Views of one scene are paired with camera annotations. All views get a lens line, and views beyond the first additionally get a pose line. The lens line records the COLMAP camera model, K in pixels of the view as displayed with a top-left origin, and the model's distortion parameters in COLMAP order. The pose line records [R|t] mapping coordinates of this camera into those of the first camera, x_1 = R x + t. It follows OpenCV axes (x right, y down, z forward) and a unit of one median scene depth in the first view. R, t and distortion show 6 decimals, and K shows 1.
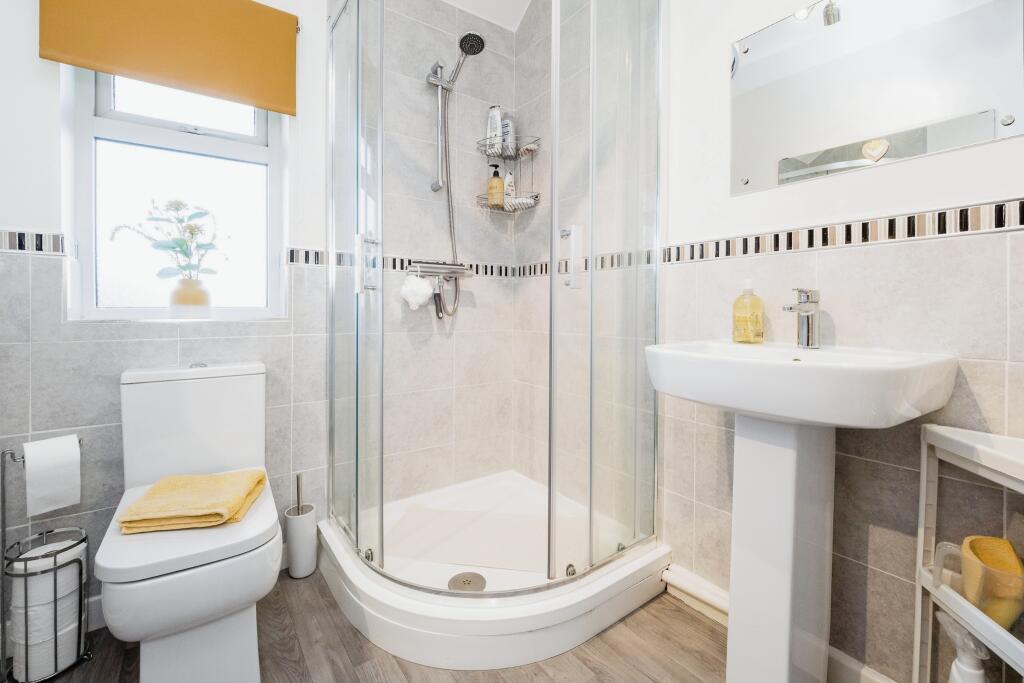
lens RADIAL K [[444.2, 0, 512.1], [0, 444.2, 314.6], [0, 0, 1]] dist [-0.004882, -0.000638]
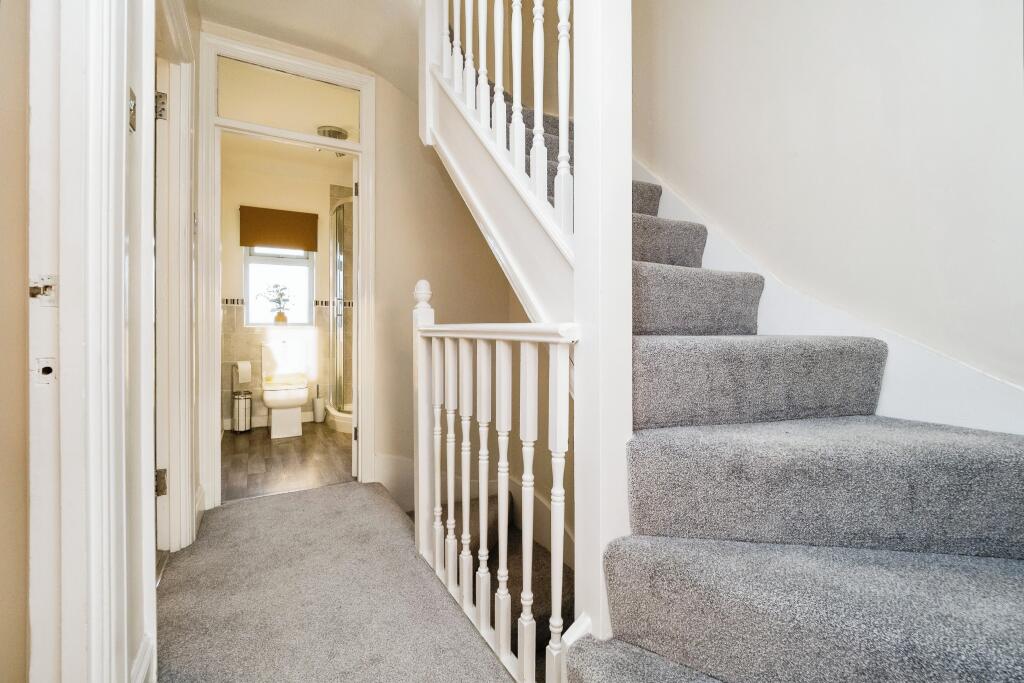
lens RADIAL K [[444.2, 0, 512.2], [0, 444.2, 336.2], [0, 0, 1]] dist [-0.004882, -0.000638]
pose [[0.994301, -0.000071, -0.106608, 1.006745], [-0.000305, 0.999994, -0.003504, 0.079118], [0.106608, 0.003516, 0.994295, -1.601558]]
